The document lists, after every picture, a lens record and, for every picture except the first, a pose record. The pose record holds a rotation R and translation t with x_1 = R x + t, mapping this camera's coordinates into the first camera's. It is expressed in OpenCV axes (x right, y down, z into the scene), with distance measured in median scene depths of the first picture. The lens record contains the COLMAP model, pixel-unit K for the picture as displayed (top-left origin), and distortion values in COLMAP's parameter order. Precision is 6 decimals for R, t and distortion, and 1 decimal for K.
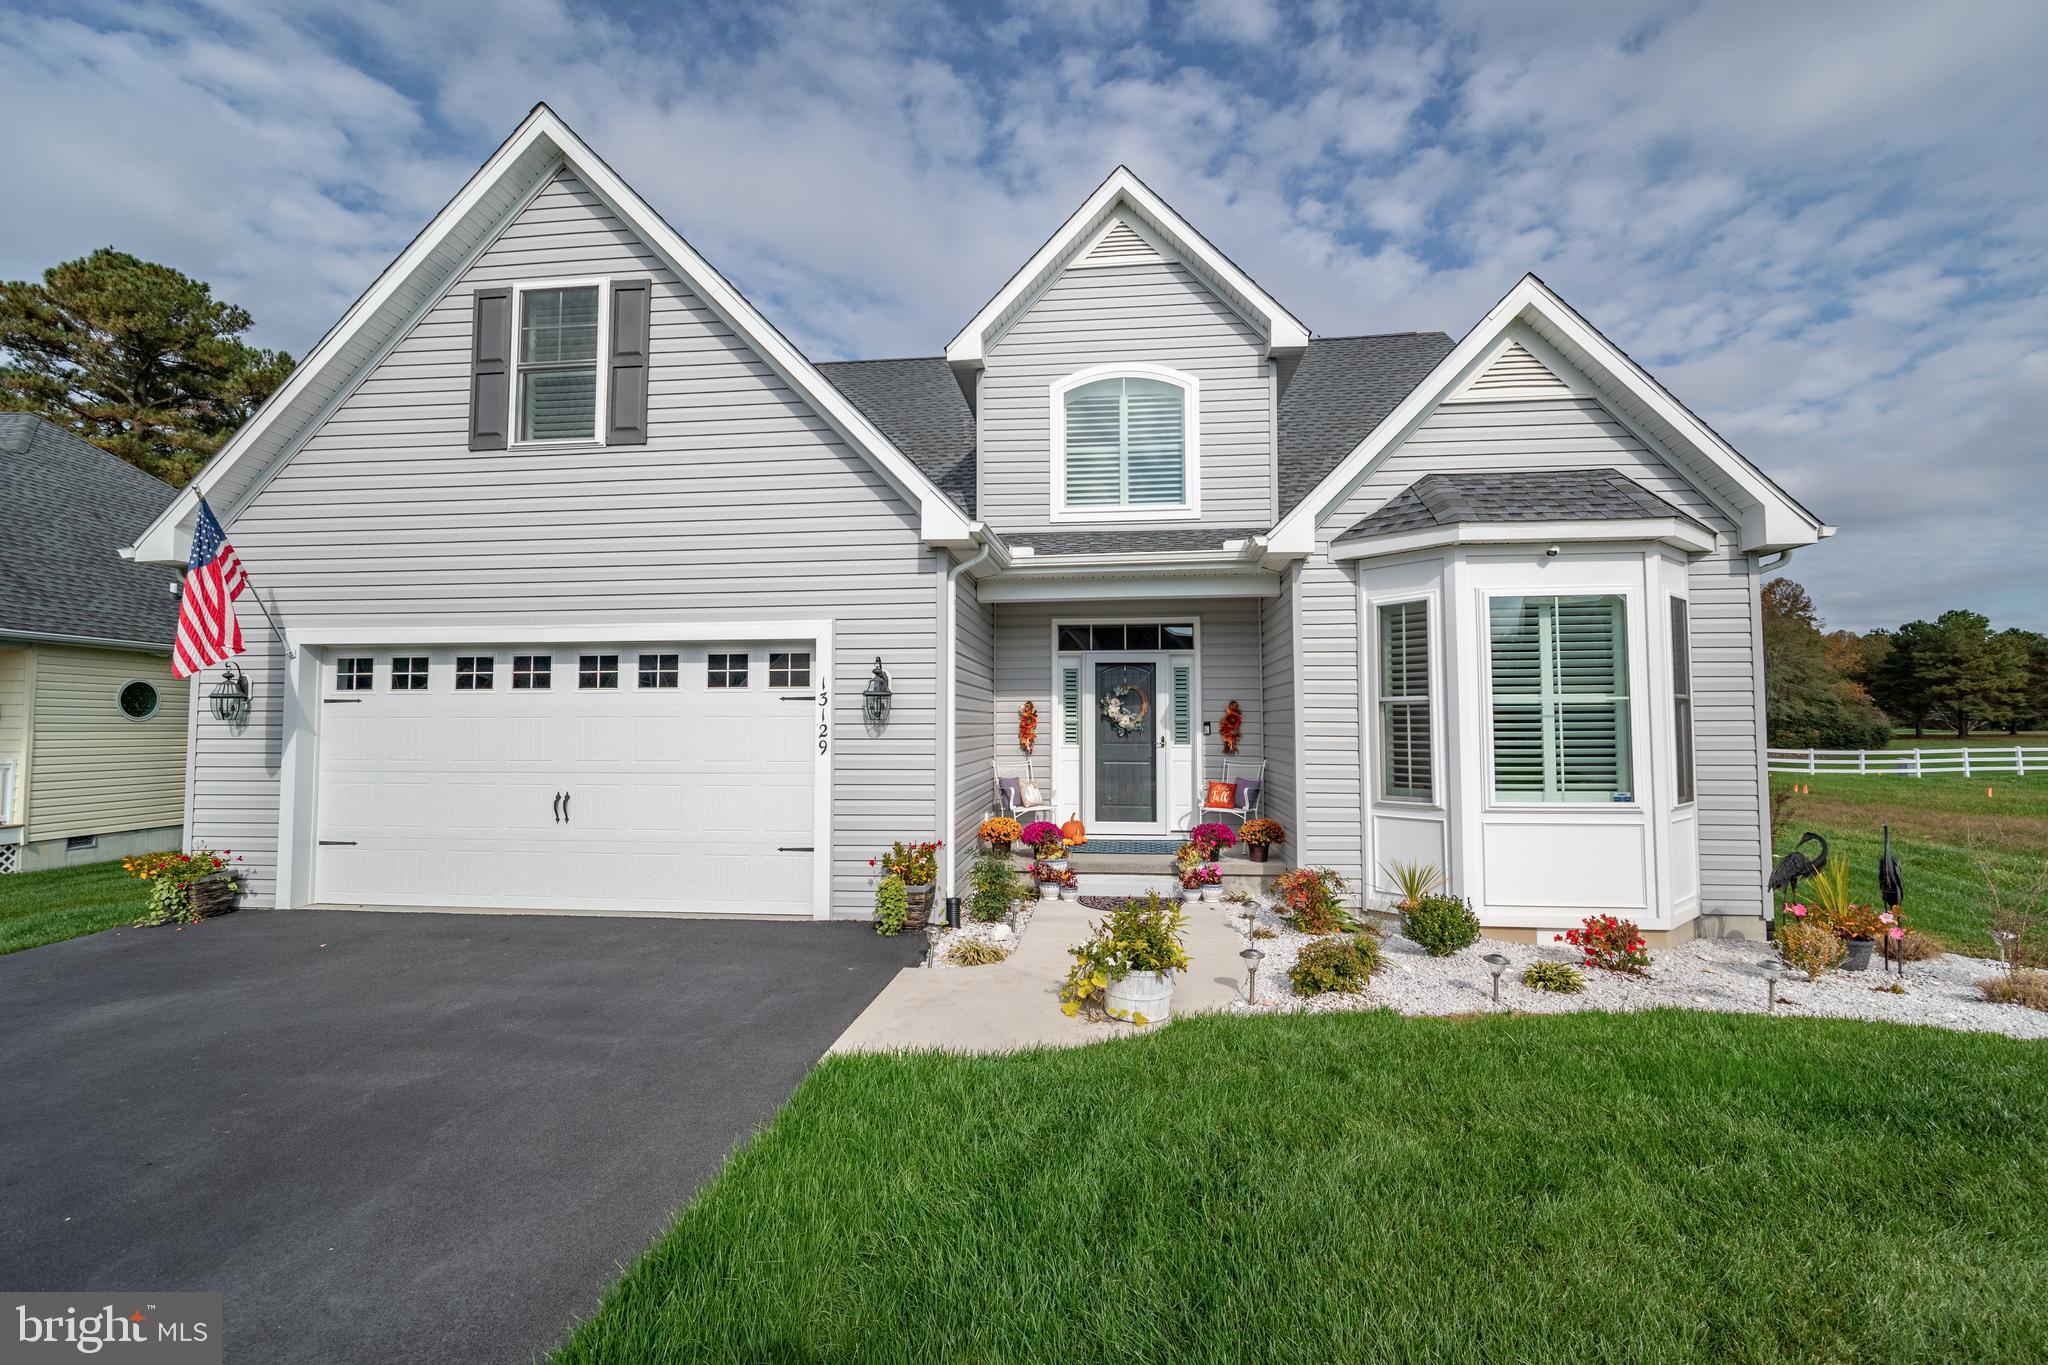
lens RADIAL K [[845.1, 0, 1035.5], [0, 845.1, 684.1], [0, 0, 1]] dist [-0.003505, -0.001160]
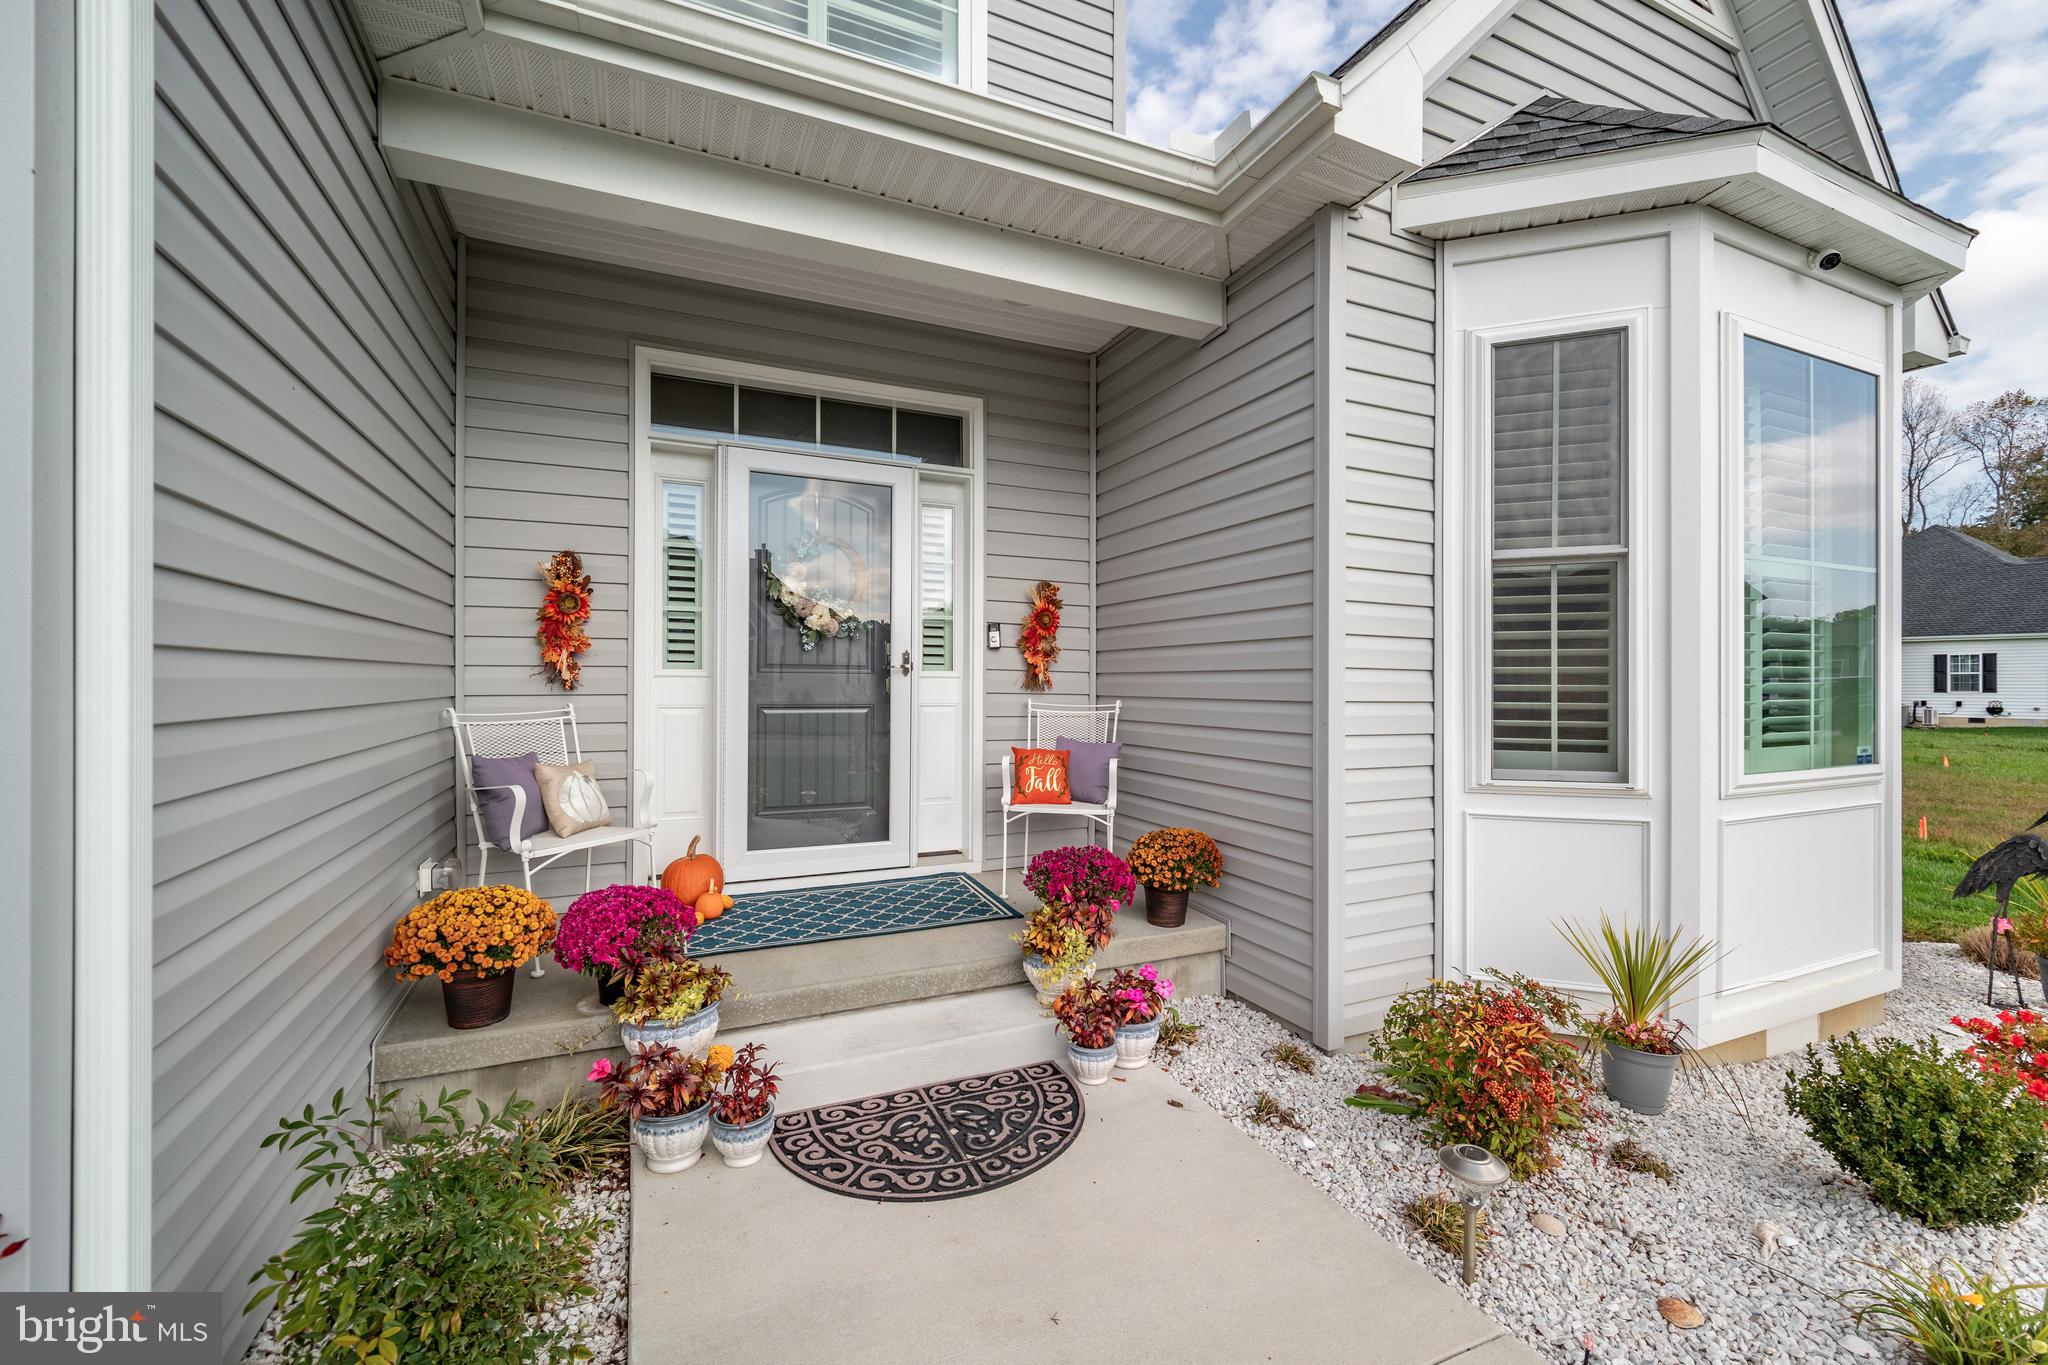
lens RADIAL K [[845.1, 0, 1035.5], [0, 845.1, 684.1], [0, 0, 1]] dist [-0.003505, -0.001160]
pose [[0.860666, 0.005260, 0.509143, -0.020171], [-0.030826, 0.998651, 0.041791, 0.059190], [-0.508237, -0.051663, 0.859667, 0.582339]]
